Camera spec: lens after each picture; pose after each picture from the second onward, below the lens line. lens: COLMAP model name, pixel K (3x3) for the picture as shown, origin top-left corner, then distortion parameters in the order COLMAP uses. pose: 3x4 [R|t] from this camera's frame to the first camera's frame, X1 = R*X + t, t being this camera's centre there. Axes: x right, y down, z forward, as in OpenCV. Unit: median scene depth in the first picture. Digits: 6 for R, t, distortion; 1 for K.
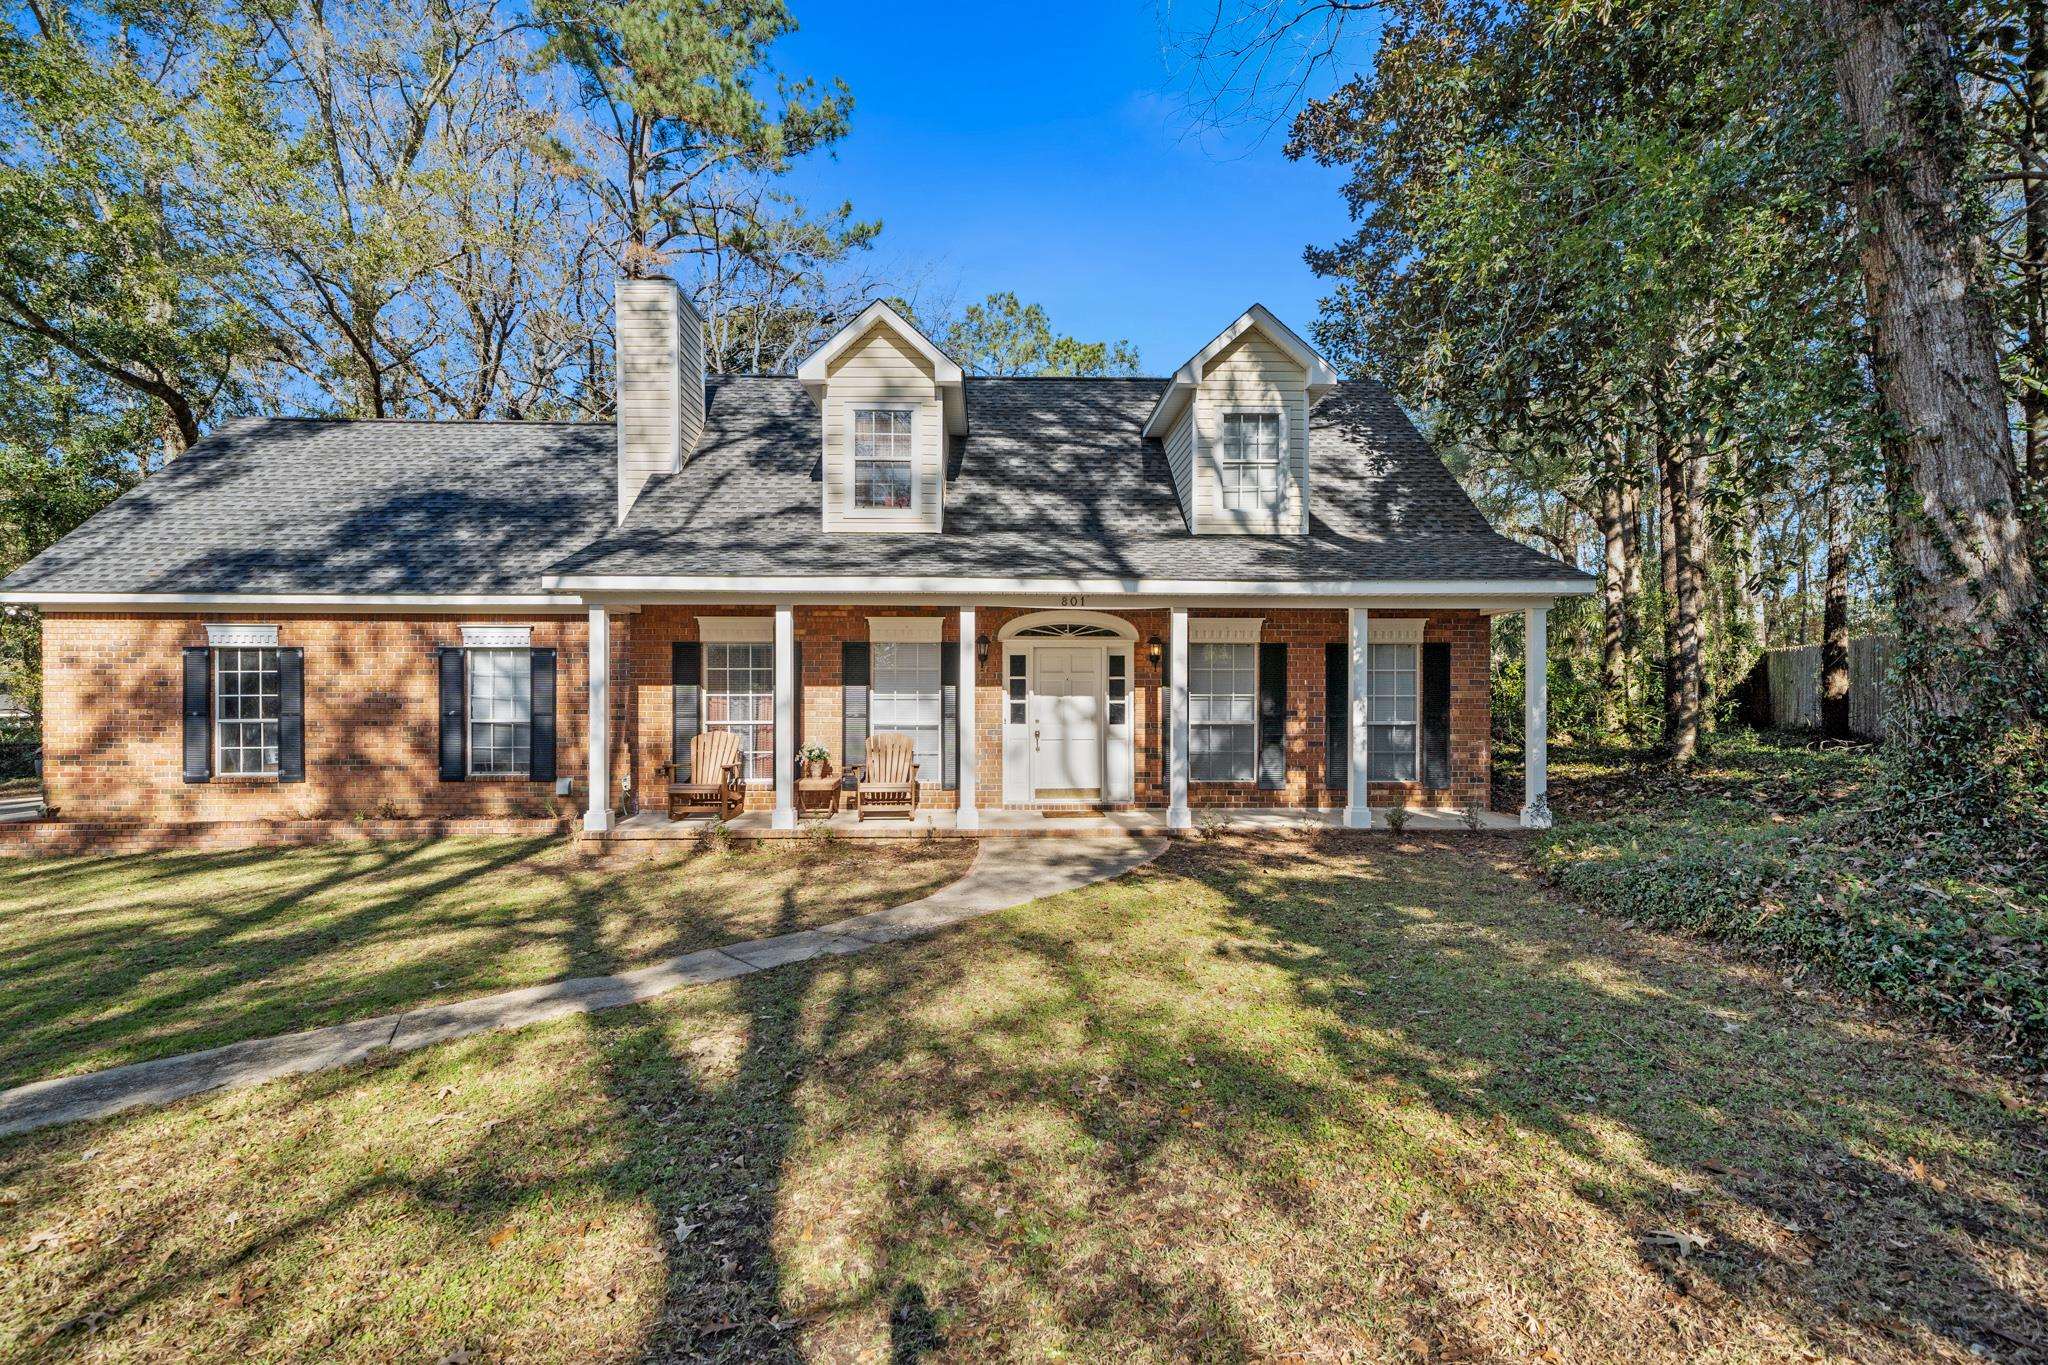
lens RADIAL K [[966.6, 0, 1024.0], [0, 966.6, 682.5], [0, 0, 1]] dist [-0.001376, -0.000089]
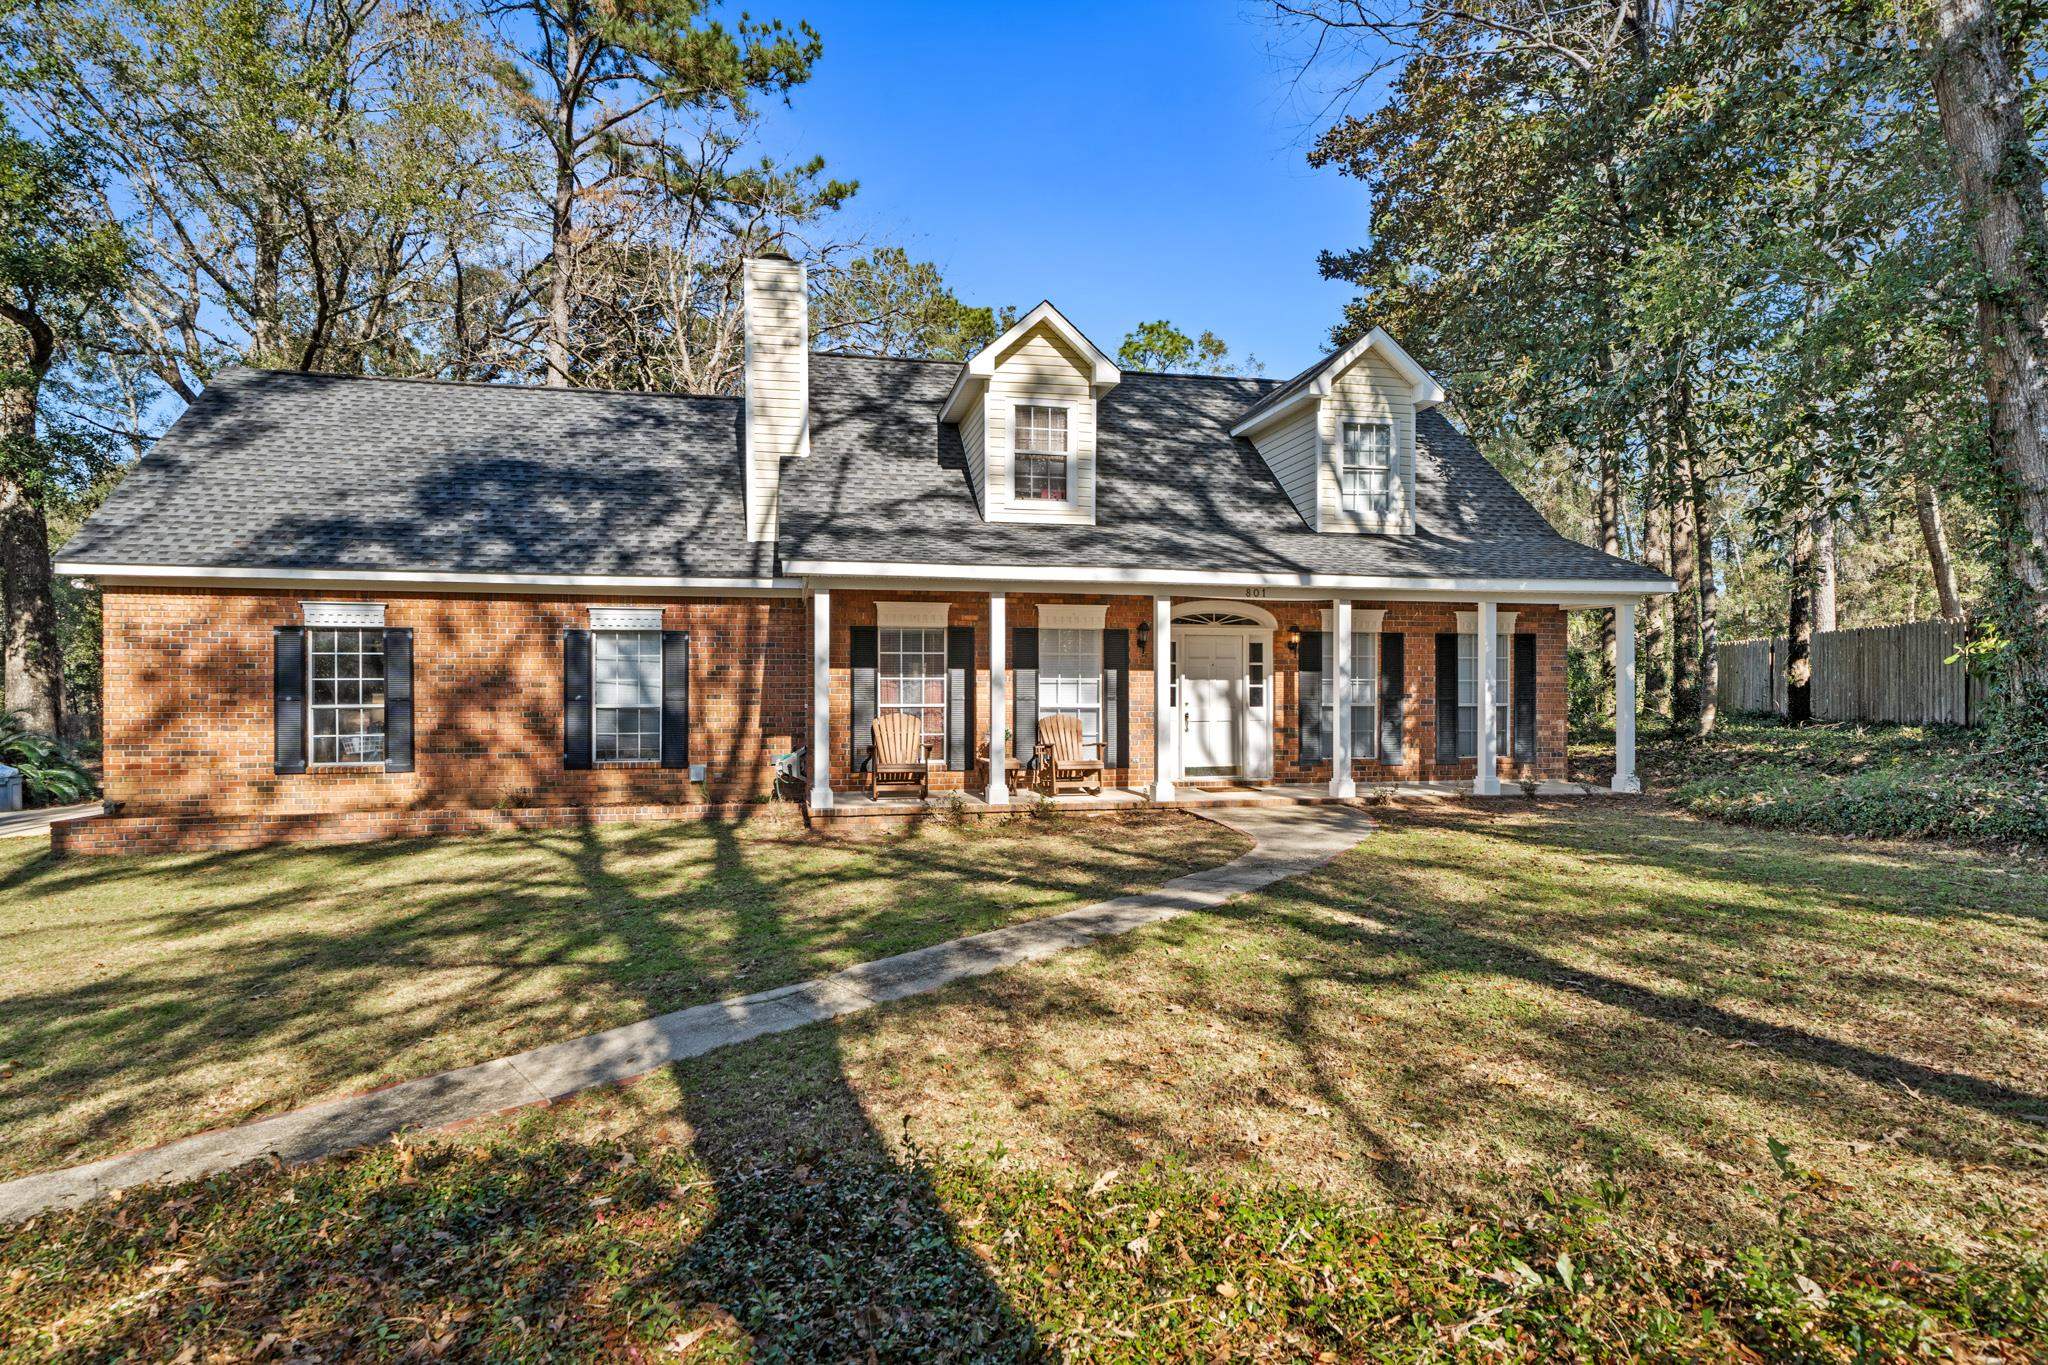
lens RADIAL K [[1063.3, 0, 1024.0], [0, 1063.3, 682.5], [0, 0, 1]] dist [0.001990, 0.000326]
pose [[0.985019, 0.000920, 0.172445, -0.343282], [-0.002420, 0.999961, 0.008487, 0.006712], [-0.172431, -0.008777, 0.984983, -0.118935]]
